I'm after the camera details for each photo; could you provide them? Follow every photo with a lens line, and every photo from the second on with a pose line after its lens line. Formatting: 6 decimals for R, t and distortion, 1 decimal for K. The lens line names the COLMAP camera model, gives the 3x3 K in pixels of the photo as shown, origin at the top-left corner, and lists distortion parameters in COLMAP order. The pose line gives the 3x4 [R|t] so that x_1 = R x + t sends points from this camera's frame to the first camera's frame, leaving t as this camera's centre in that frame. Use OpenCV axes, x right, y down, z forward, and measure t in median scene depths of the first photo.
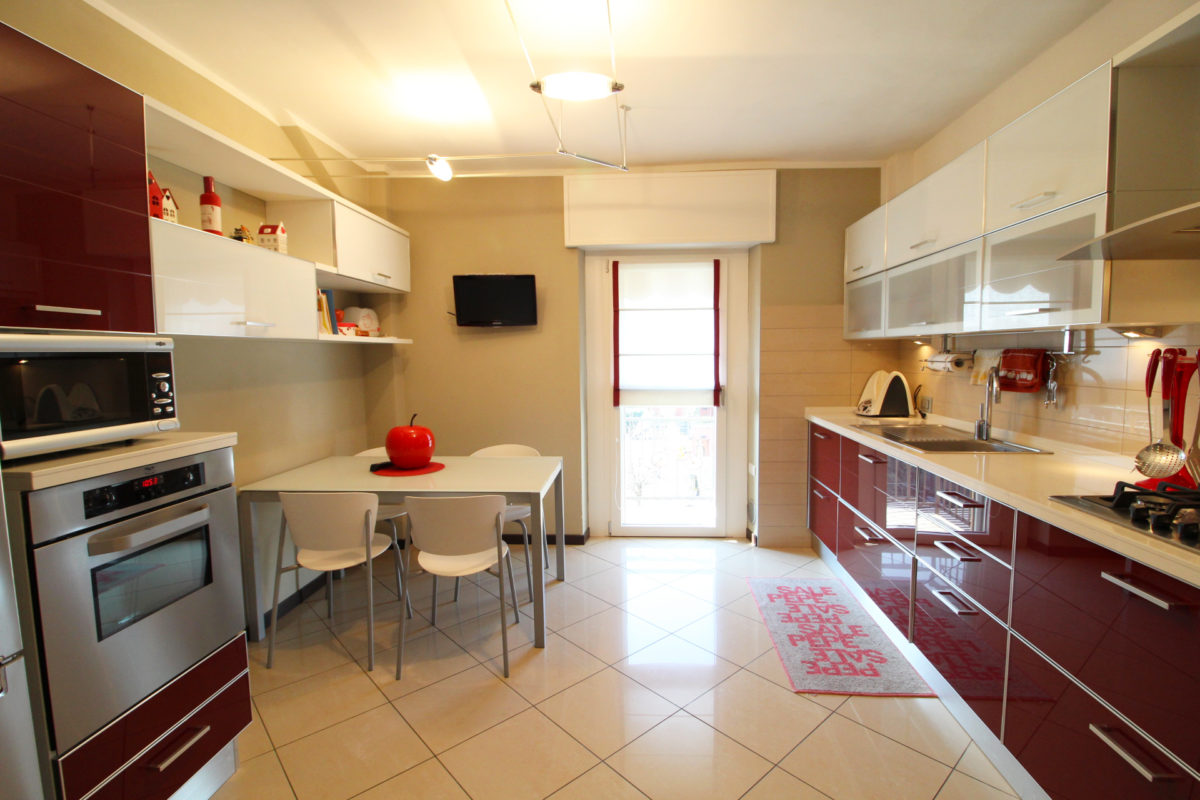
lens RADIAL K [[559.1, 0, 600.3], [0, 559.1, 396.2], [0, 0, 1]] dist [0.001337, -0.010992]
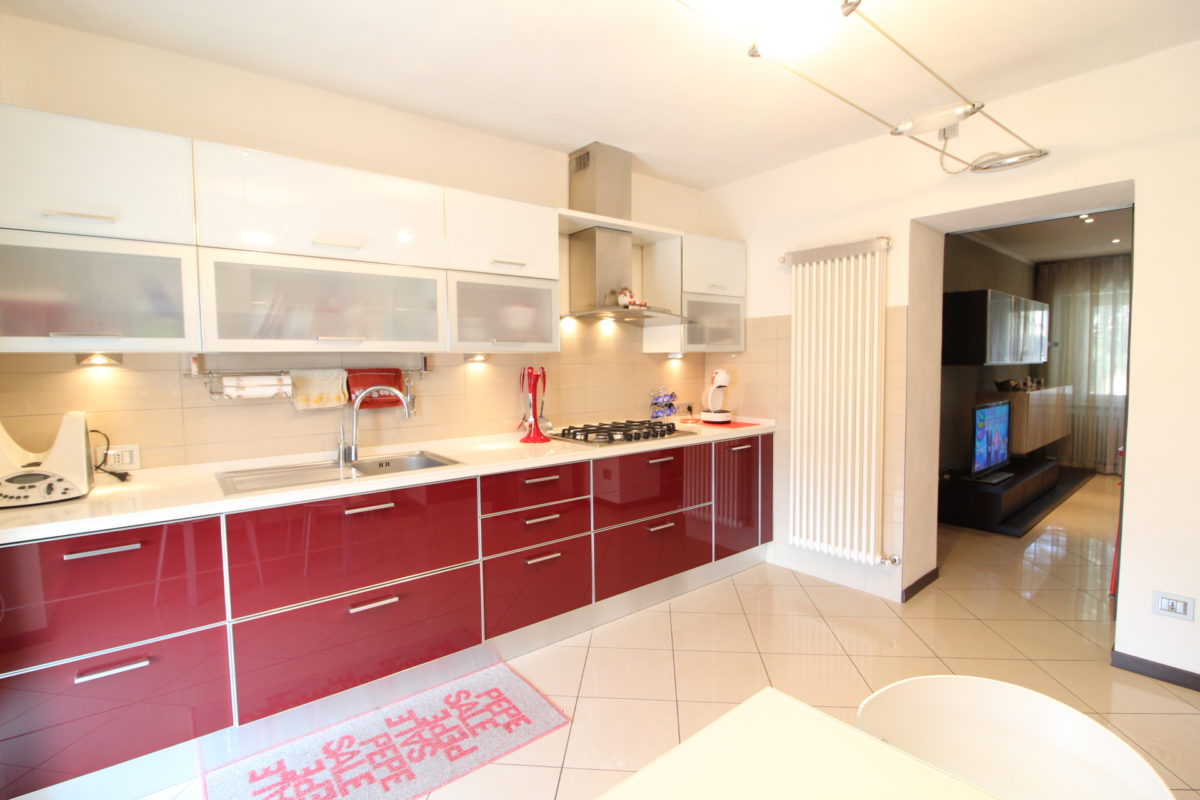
lens RADIAL K [[559.1, 0, 604.1], [0, 559.1, 390.2], [0, 0, 1]] dist [0.001337, -0.010992]
pose [[-0.688101, -0.018291, 0.725385, -0.248476], [0.074680, 0.992588, 0.095870, -0.081737], [-0.721762, 0.120140, -0.681635, 1.019661]]
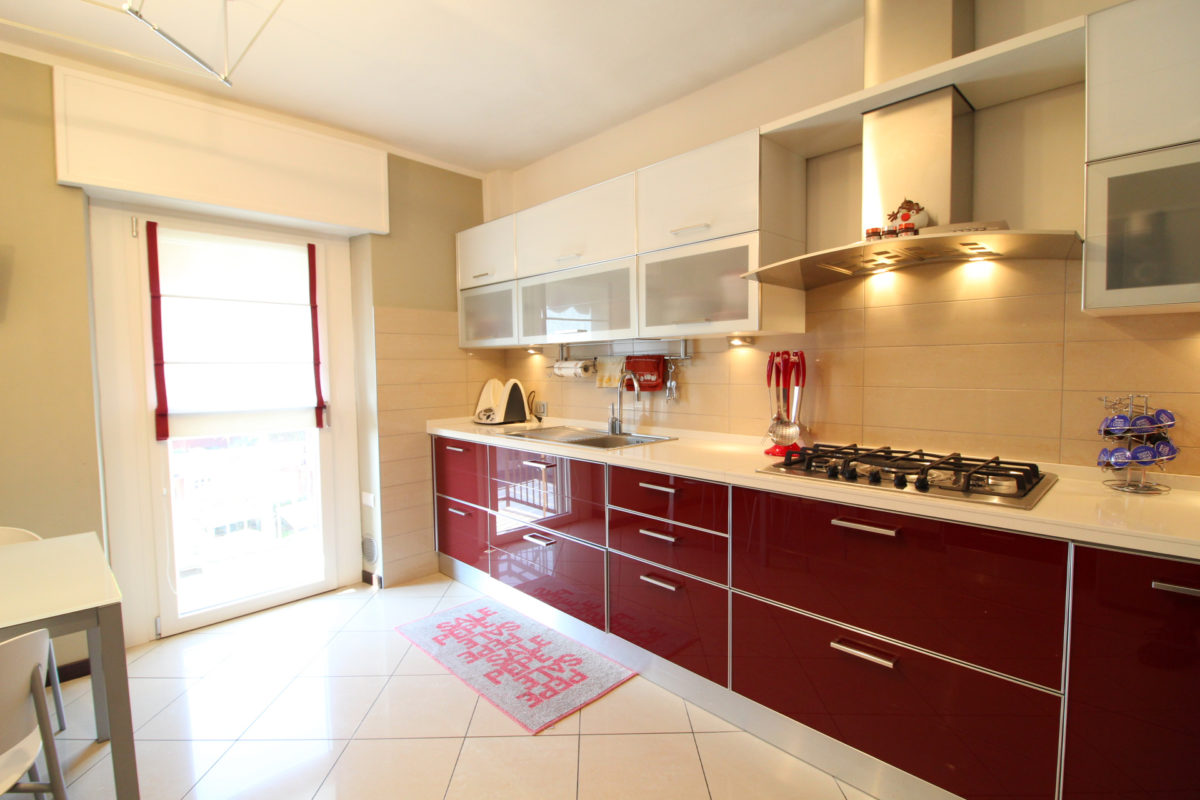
lens RADIAL K [[559.1, 0, 601.6], [0, 559.1, 395.5], [0, 0, 1]] dist [0.001337, -0.010992]
pose [[0.653443, -0.037601, 0.756041, -0.153617], [0.062444, 0.998039, -0.004333, 0.000870], [-0.754396, 0.050041, 0.654509, 0.204123]]
